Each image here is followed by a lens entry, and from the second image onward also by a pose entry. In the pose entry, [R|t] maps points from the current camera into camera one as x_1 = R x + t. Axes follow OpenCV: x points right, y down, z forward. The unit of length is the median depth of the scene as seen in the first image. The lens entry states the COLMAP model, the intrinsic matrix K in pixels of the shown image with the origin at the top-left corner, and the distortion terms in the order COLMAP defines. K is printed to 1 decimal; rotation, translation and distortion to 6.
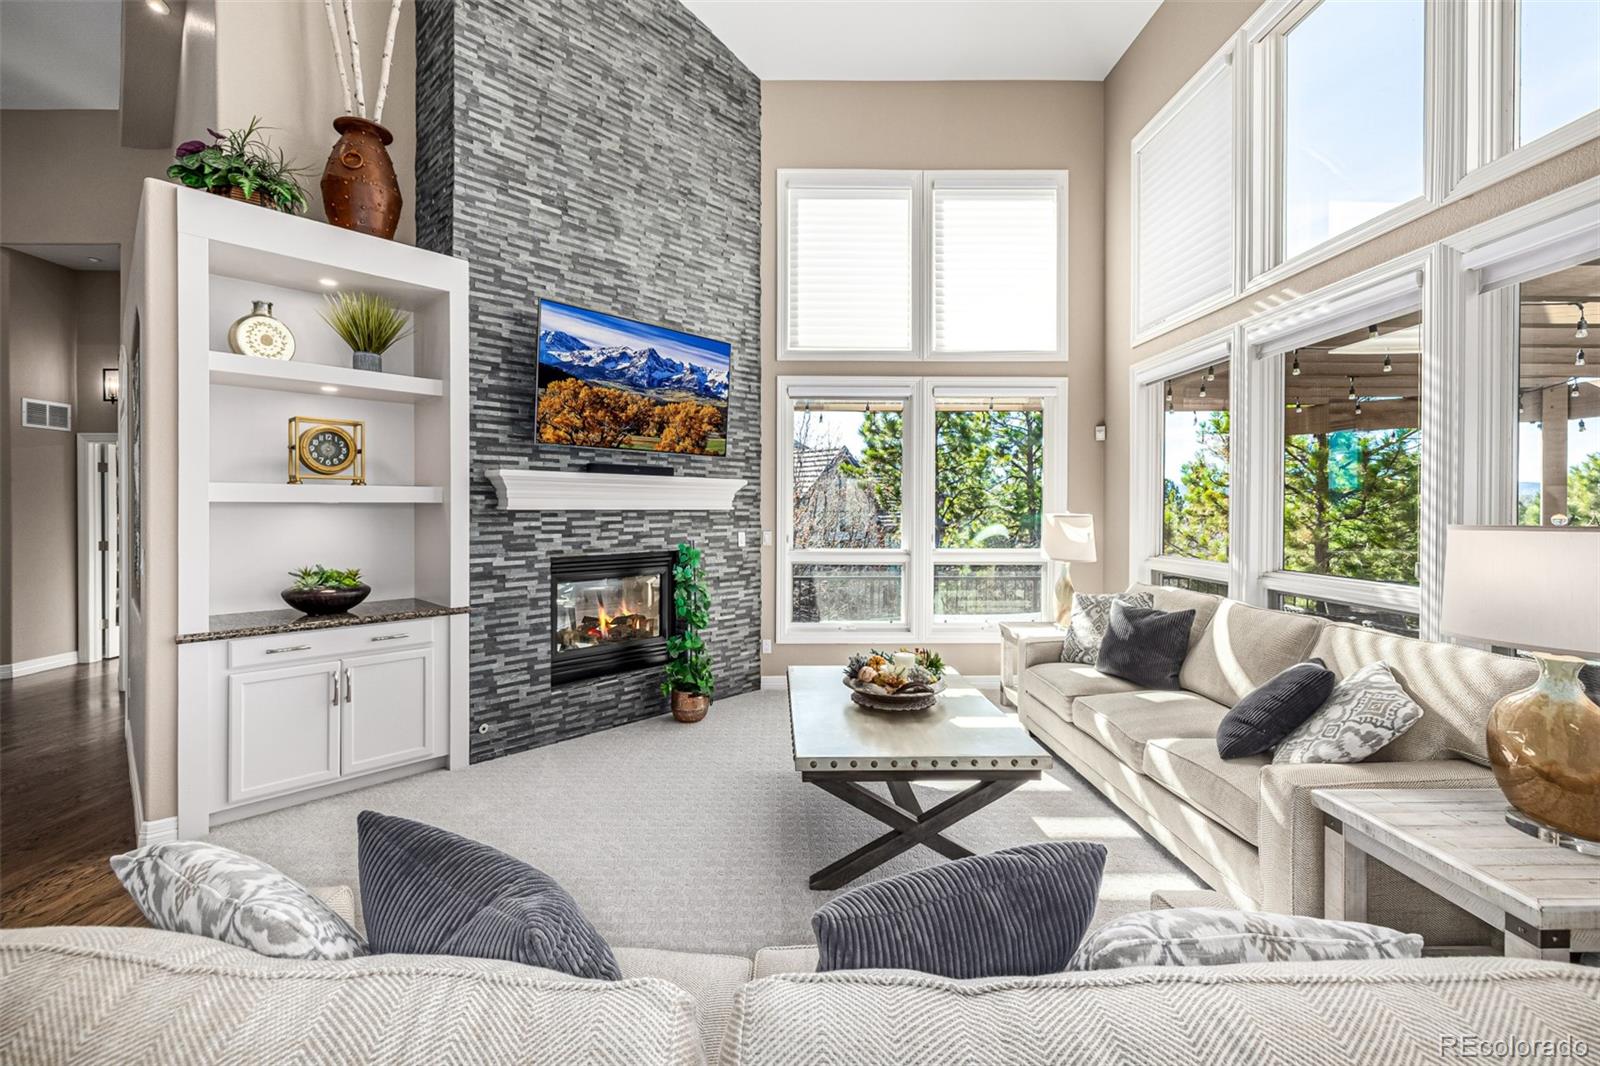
lens RADIAL K [[679.2, 0, 794.0], [0, 679.2, 512.0], [0, 0, 1]] dist [-0.000790, -0.000276]
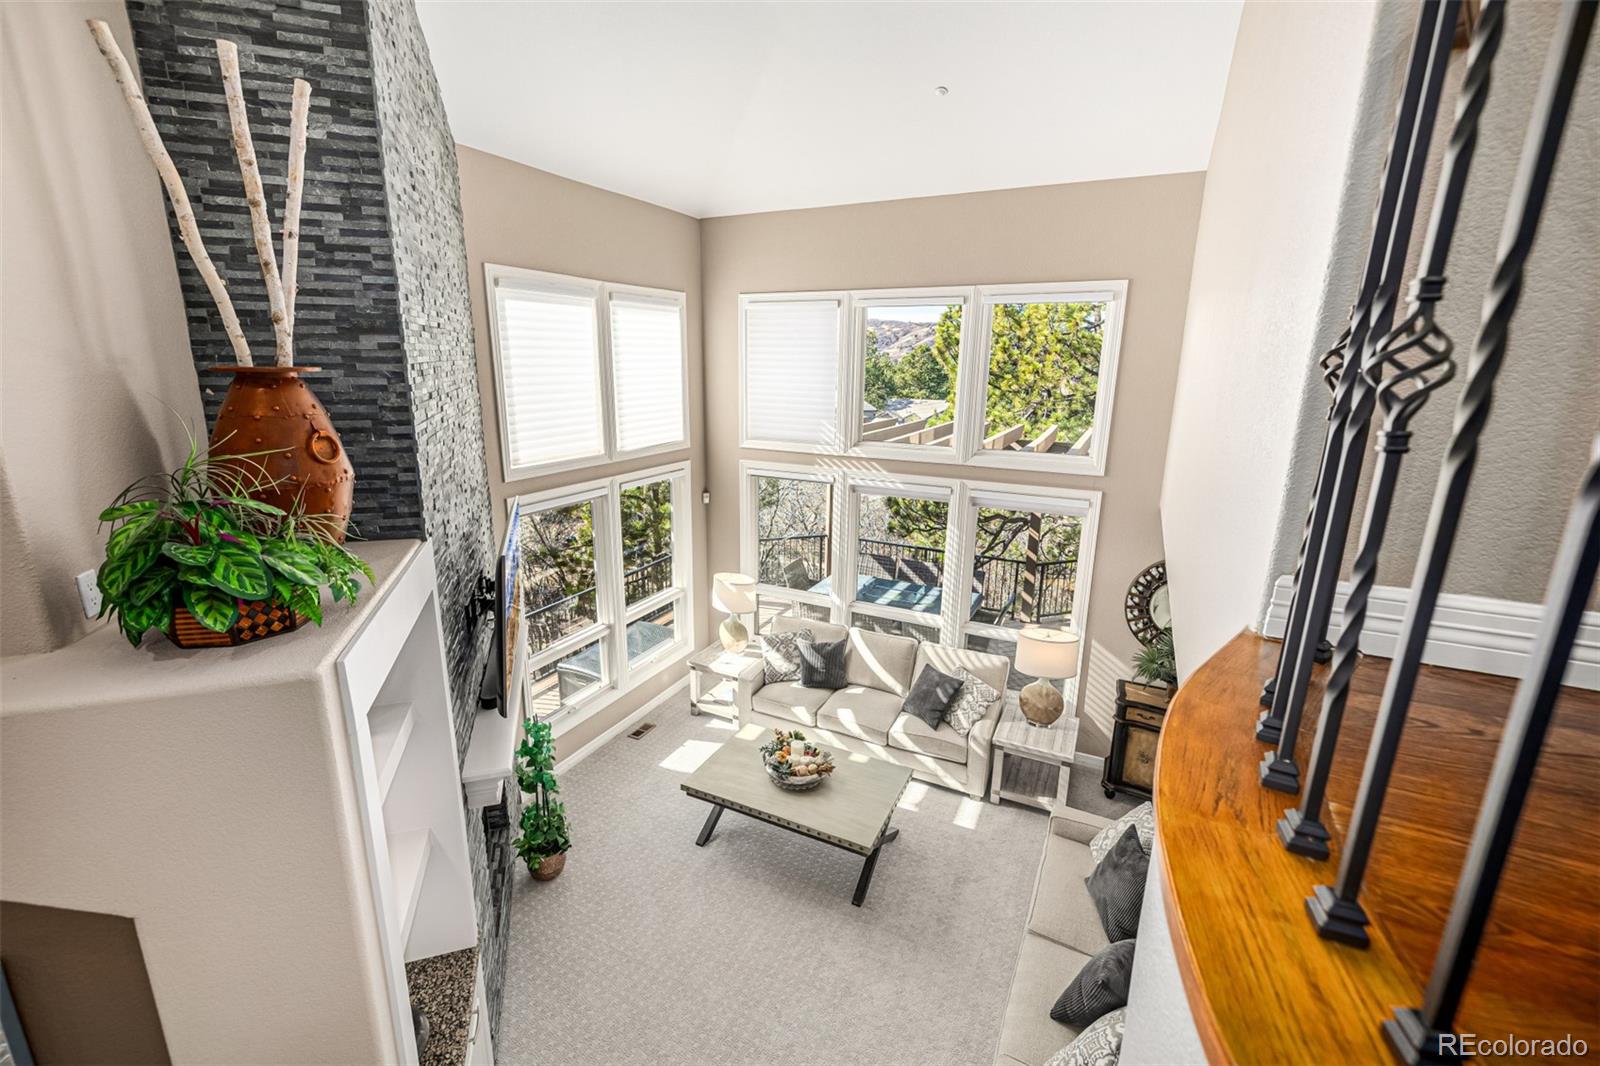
lens RADIAL K [[651.7, 0, 800.4], [0, 651.7, 519.8], [0, 0, 1]] dist [0.000129, -0.000031]
pose [[0.449424, -0.206124, 0.869213, -0.614783], [-0.011538, 0.971595, 0.236368, -0.386138], [-0.893244, -0.116258, 0.434280, 0.255413]]
